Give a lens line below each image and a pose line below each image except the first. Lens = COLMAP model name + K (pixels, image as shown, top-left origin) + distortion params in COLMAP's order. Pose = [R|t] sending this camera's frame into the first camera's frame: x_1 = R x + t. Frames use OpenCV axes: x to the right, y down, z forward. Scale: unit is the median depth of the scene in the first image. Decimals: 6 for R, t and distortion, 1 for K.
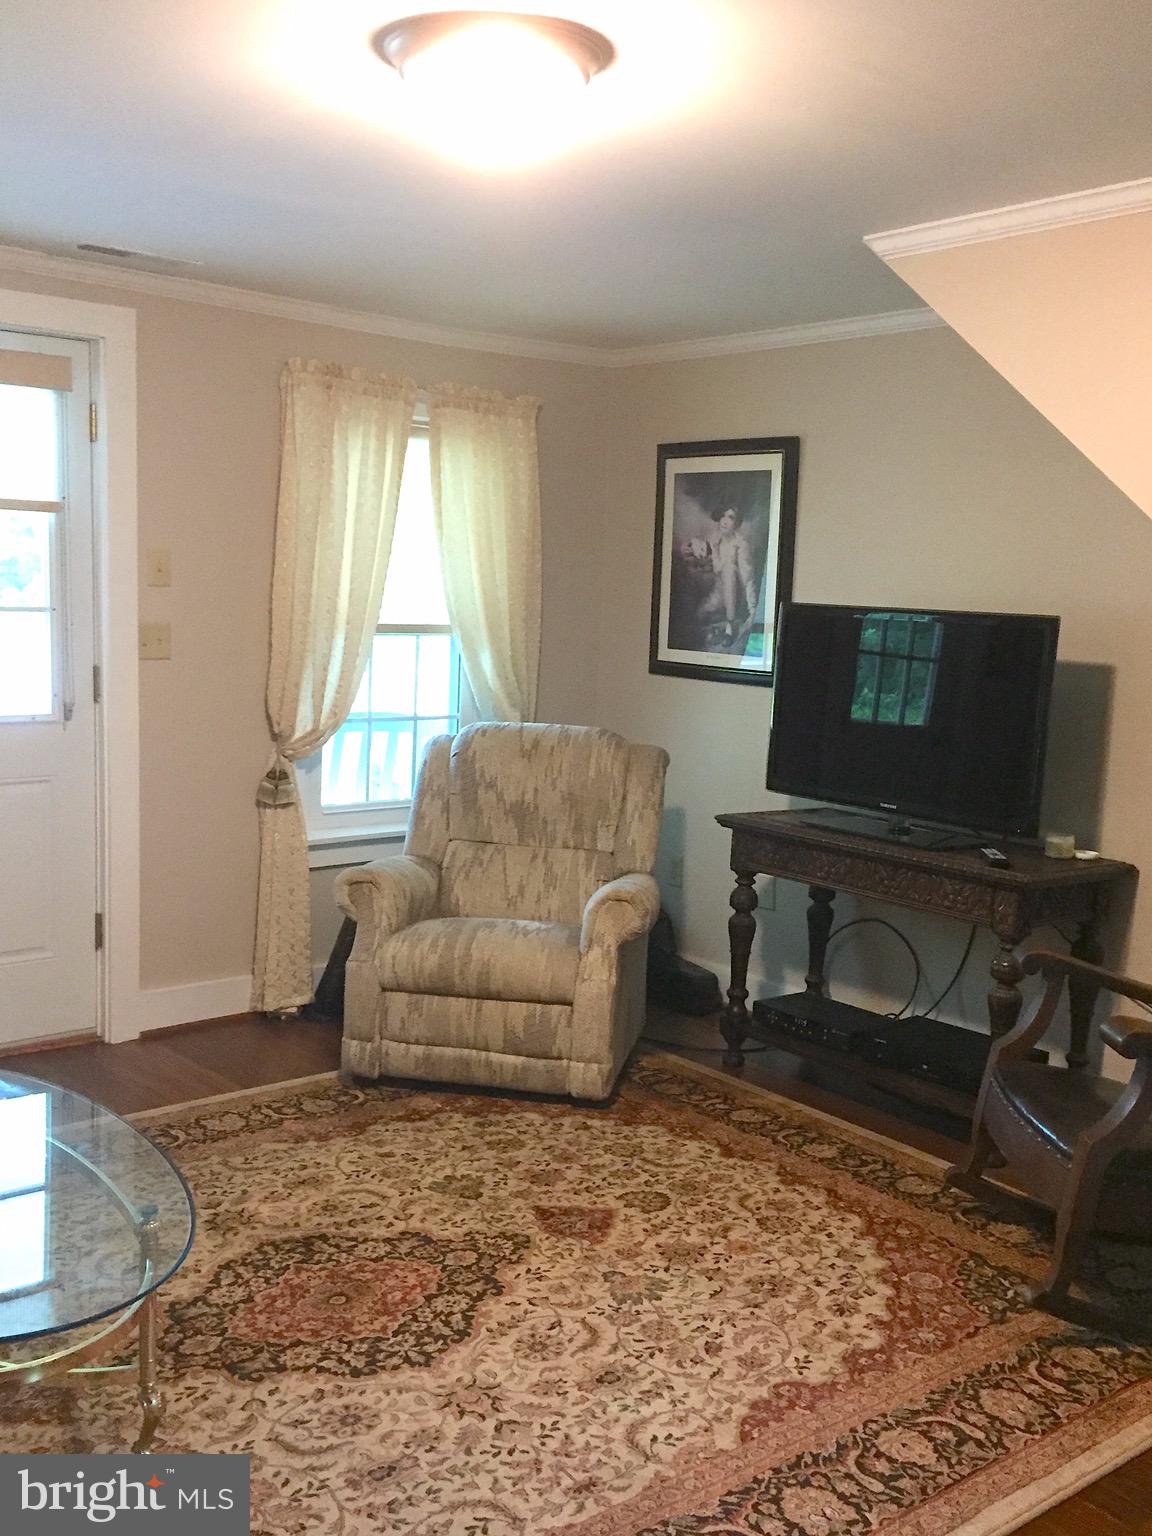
lens RADIAL K [[1493.9, 0, 581.7], [0, 1493.9, 760.7], [0, 0, 1]] dist [0.043450, 0.000000]
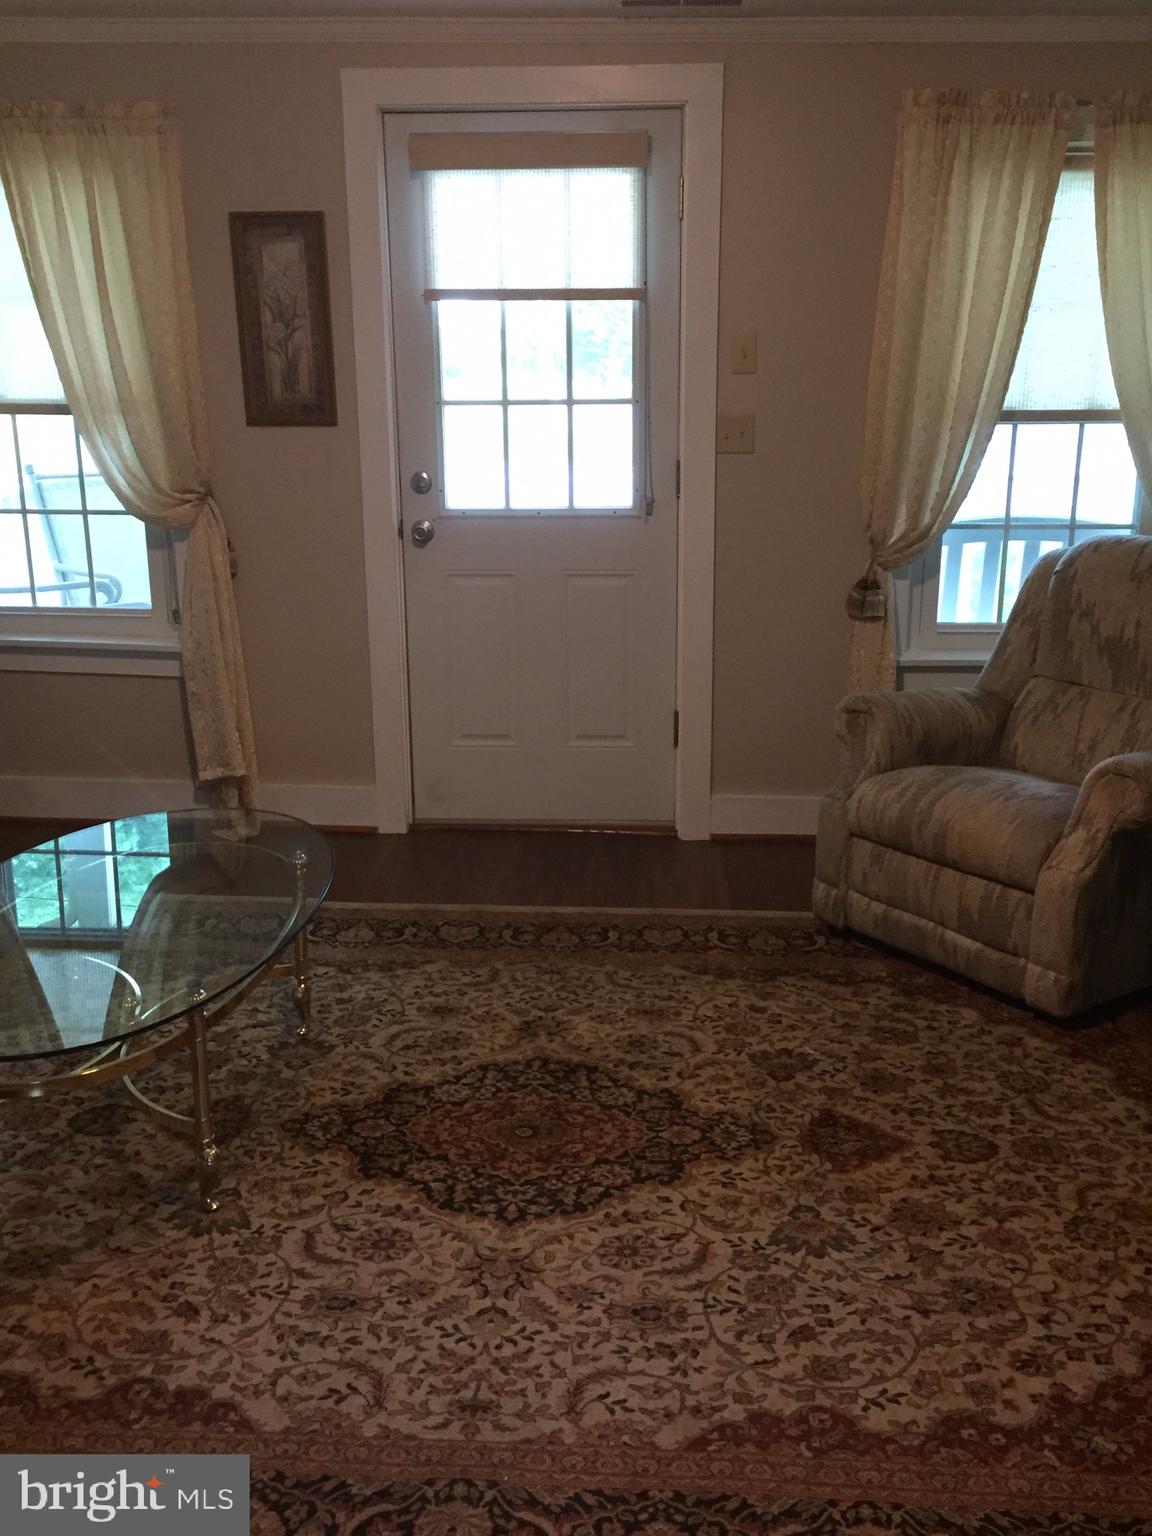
lens RADIAL K [[1493.9, 0, 587.5], [0, 1493.9, 762.2], [0, 0, 1]] dist [0.043450, 0.000000]
pose [[0.731371, 0.145254, -0.666332, 0.392434], [-0.055522, 0.986493, 0.154104, -0.019278], [0.679716, -0.075711, 0.729557, 0.292579]]
